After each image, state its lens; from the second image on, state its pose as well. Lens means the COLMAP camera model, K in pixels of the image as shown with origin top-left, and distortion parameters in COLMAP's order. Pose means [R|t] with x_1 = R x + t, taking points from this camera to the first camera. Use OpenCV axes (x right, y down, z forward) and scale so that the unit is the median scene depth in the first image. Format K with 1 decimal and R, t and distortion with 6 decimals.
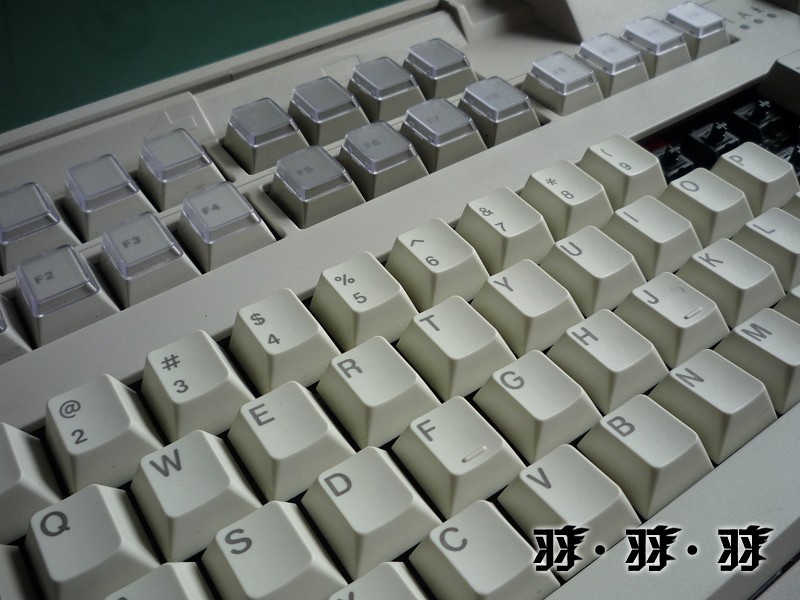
lens RADIAL K [[751.5, 0, 400.0], [0, 751.5, 300.0], [0, 0, 1]] dist [-0.086836, 0.007556]
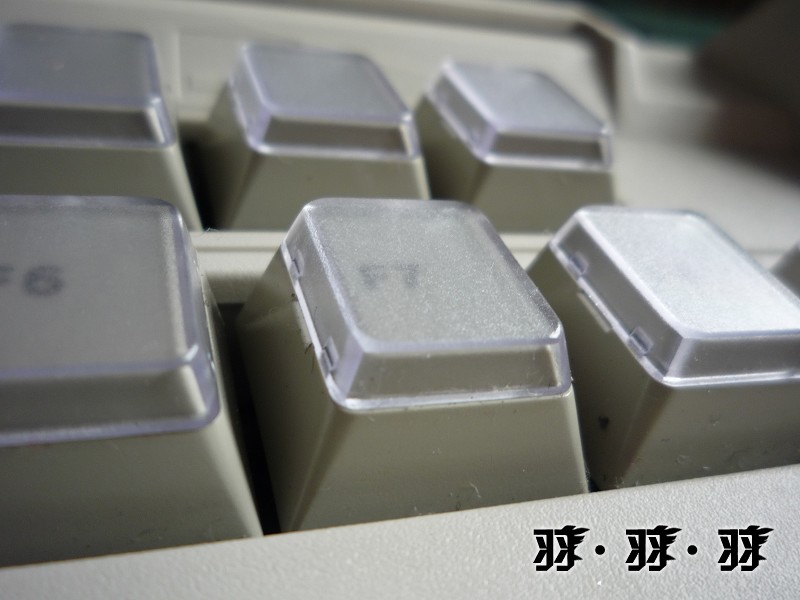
lens RADIAL K [[734.7, 0, 400.0], [0, 734.7, 300.0], [0, 0, 1]] dist [-0.083144, 0.007396]
pose [[0.936653, 0.326375, -0.127122, 0.085202], [-0.345623, 0.920086, -0.184356, -0.221012], [0.056794, 0.216614, 0.974604, 0.890569]]
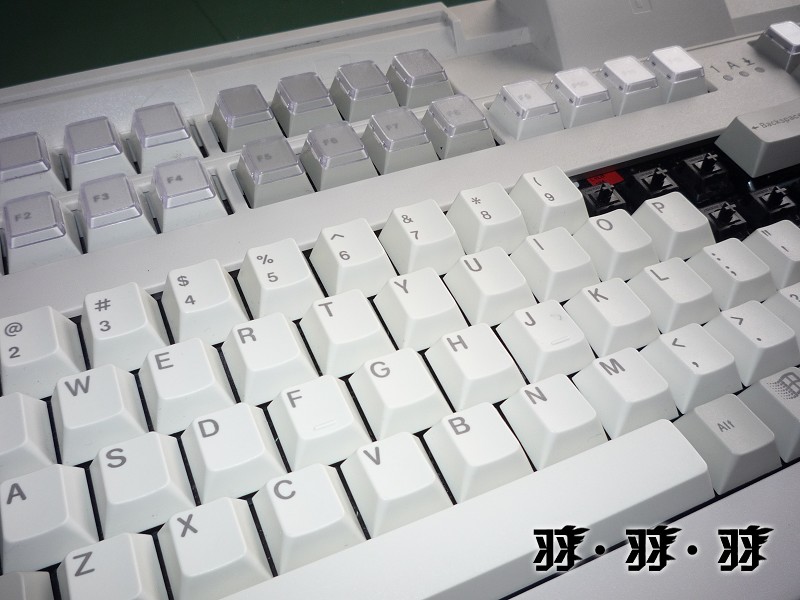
lens RADIAL K [[734.7, 0, 400.0], [0, 734.7, 300.0], [0, 0, 1]] dist [-0.083144, 0.007396]
pose [[0.982976, 0.170078, -0.069505, 0.196664], [-0.166513, 0.984546, 0.054252, -0.054435], [0.077657, -0.041755, 0.996105, -0.107386]]
